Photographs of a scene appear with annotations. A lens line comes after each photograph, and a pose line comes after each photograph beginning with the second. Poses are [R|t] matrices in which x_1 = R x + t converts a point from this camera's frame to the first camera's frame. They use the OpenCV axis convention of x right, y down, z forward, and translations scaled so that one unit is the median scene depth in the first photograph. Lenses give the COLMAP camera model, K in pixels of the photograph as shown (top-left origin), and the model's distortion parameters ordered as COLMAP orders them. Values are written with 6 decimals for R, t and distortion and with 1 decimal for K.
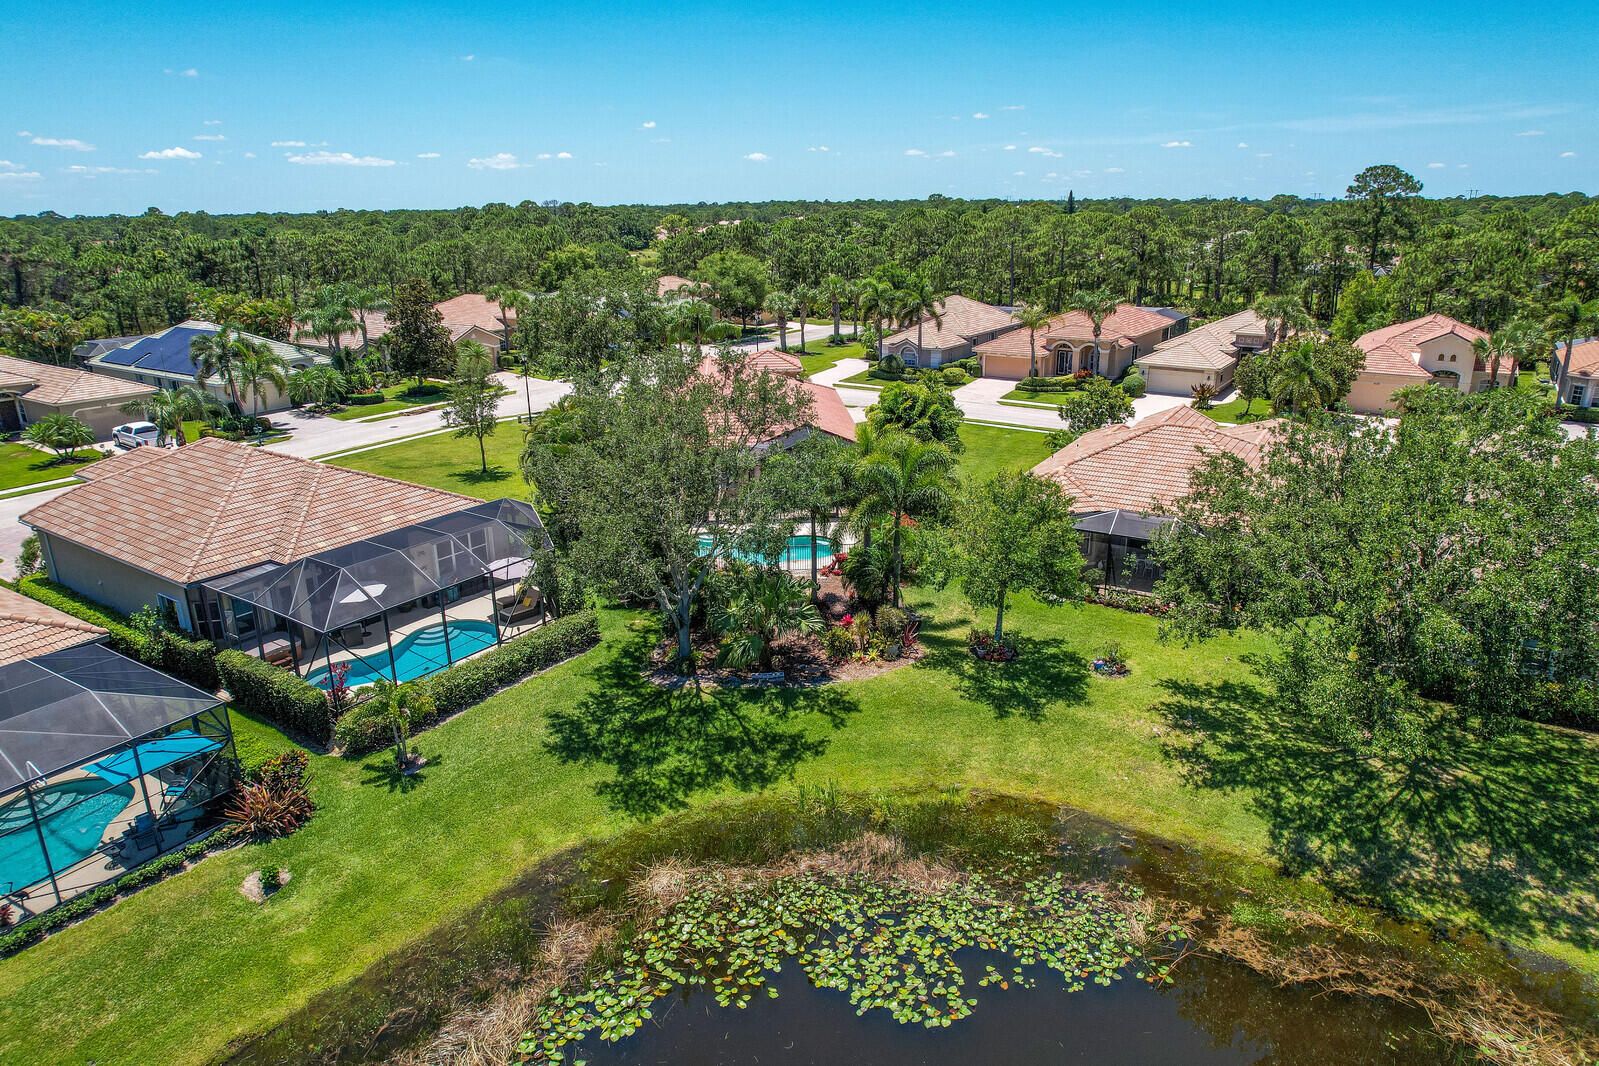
lens RADIAL K [[1018.2, 0, 797.0], [0, 1018.2, 535.2], [0, 0, 1]] dist [-0.076277, 0.065336]
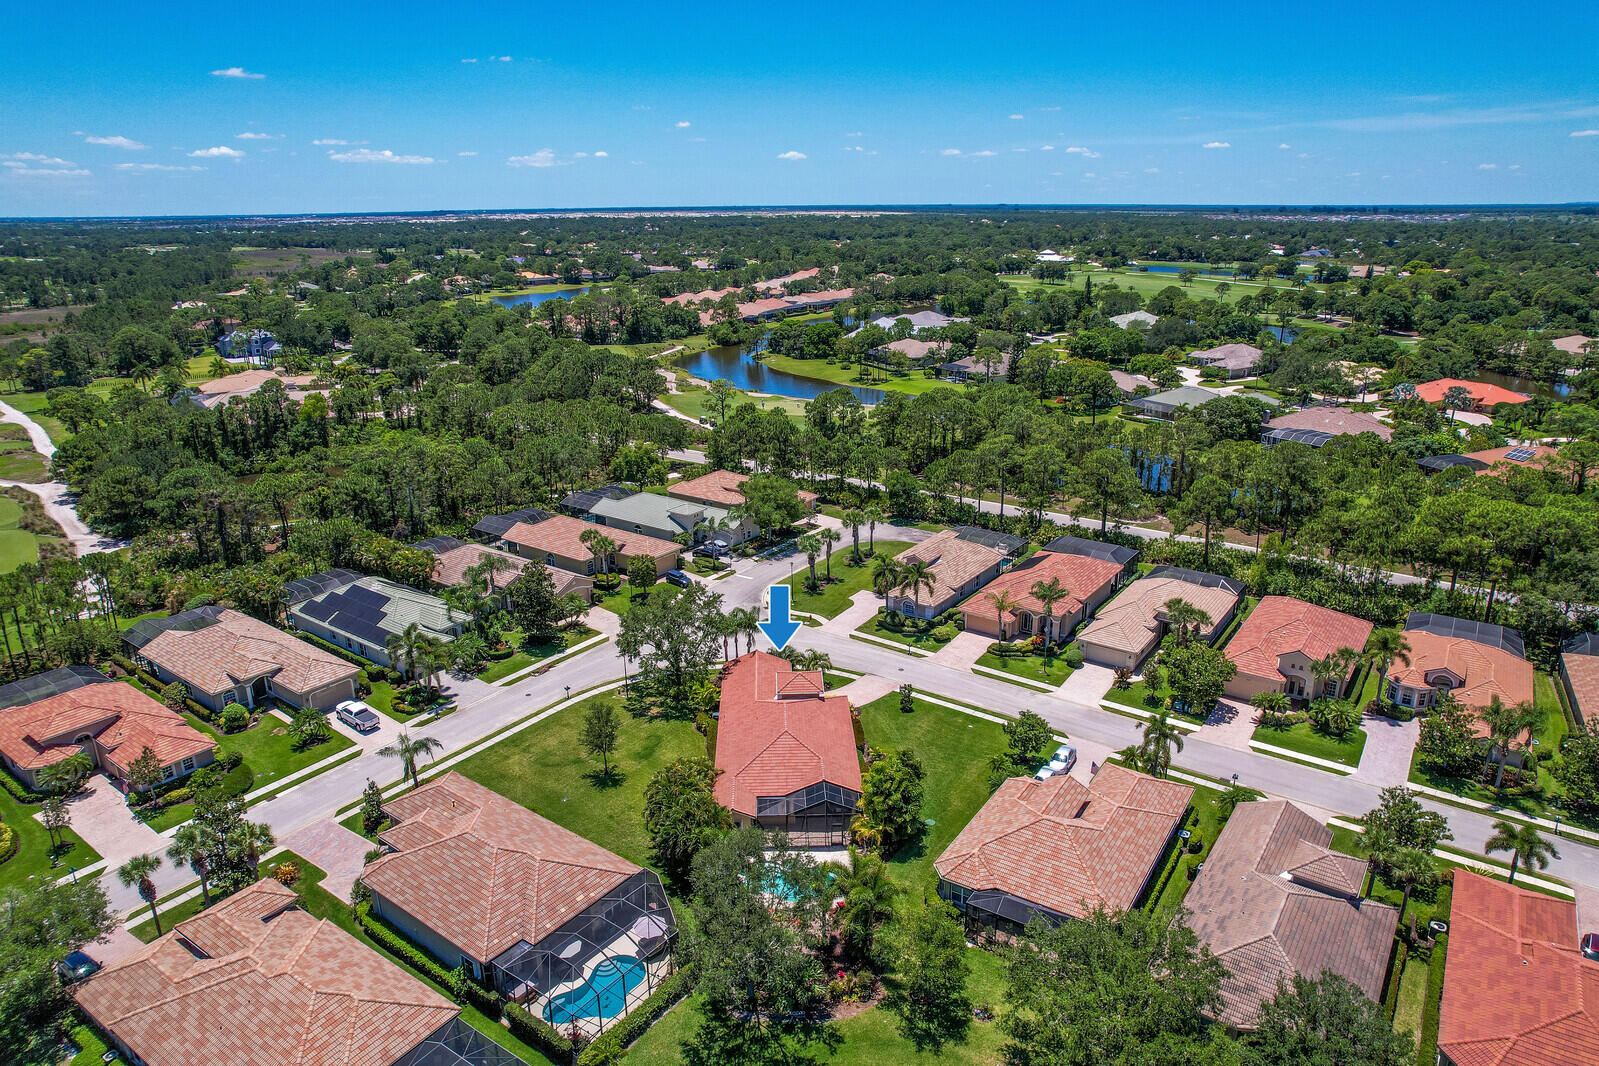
lens RADIAL K [[1018.2, 0, 797.0], [0, 1018.2, 535.2], [0, 0, 1]] dist [-0.076277, 0.065336]
pose [[0.999421, 0.013312, -0.031308, 0.017434], [-0.013254, 0.999910, 0.002068, -0.716847], [0.031333, -0.001652, 0.999508, -0.800150]]
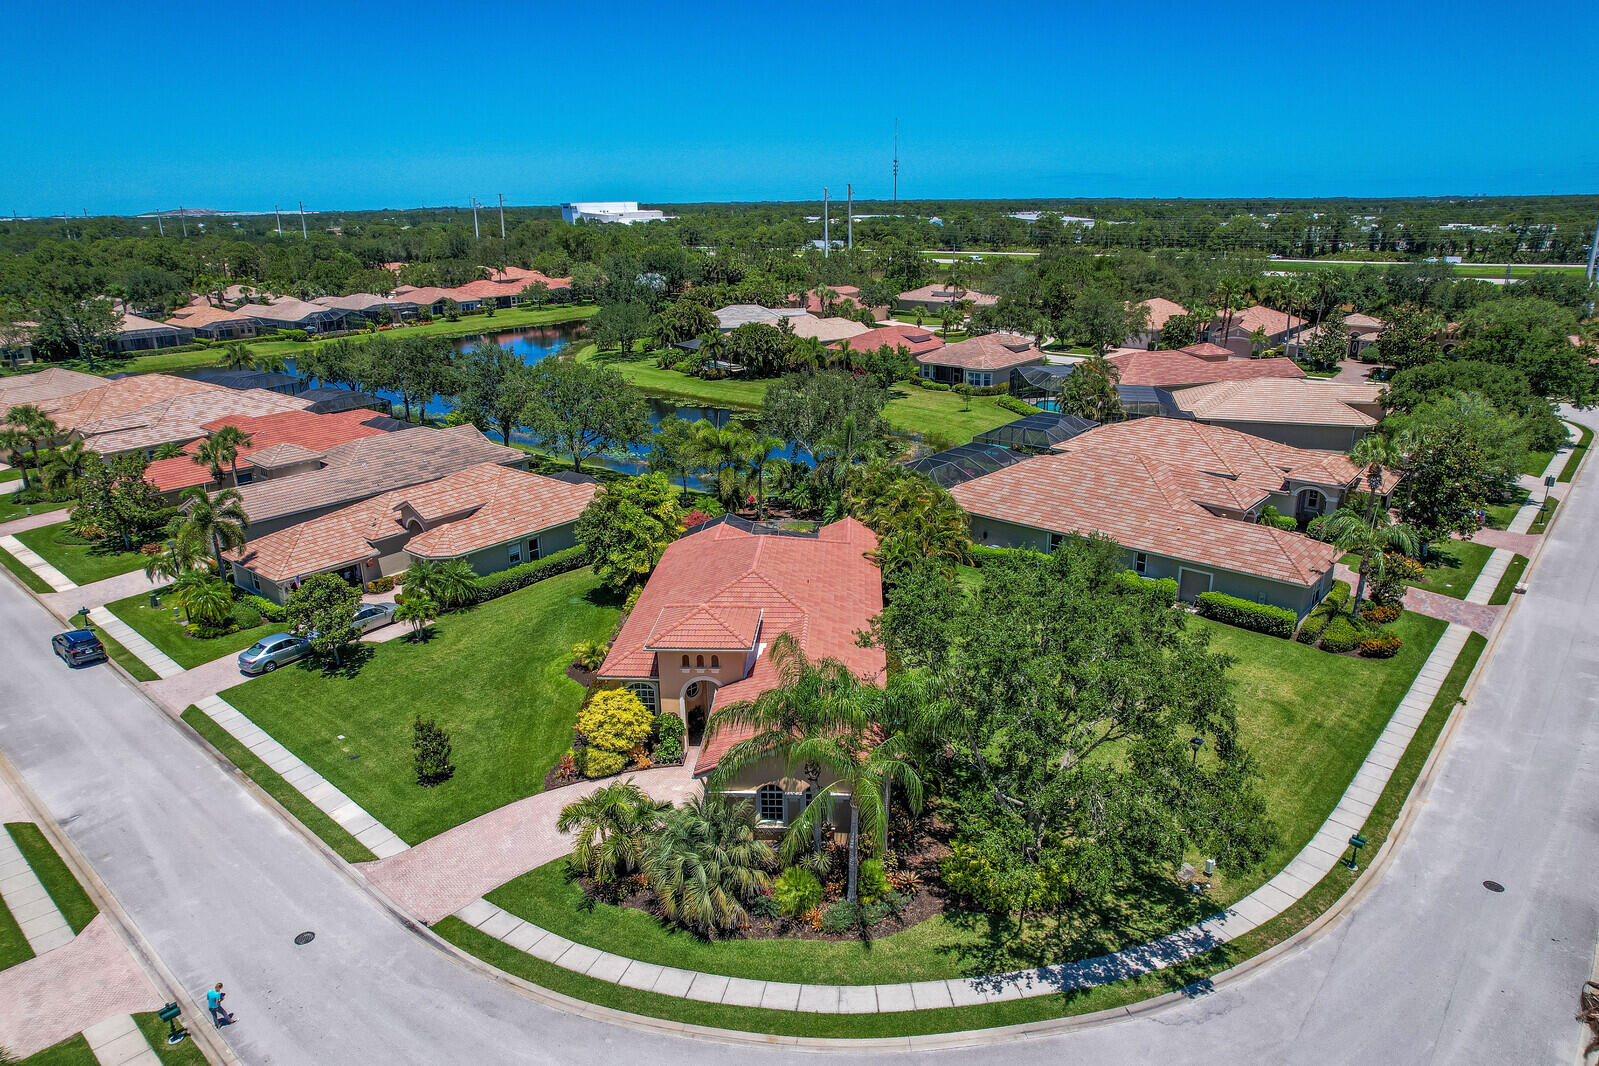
lens RADIAL K [[1015.7, 0, 796.3], [0, 1015.7, 540.7], [0, 0, 1]] dist [-0.066748, 0.048449]
pose [[-0.991834, -0.015610, 0.126576, -0.309483], [0.063708, 0.799137, 0.597764, -1.108358], [-0.110483, 0.600947, -0.791617, 2.775026]]
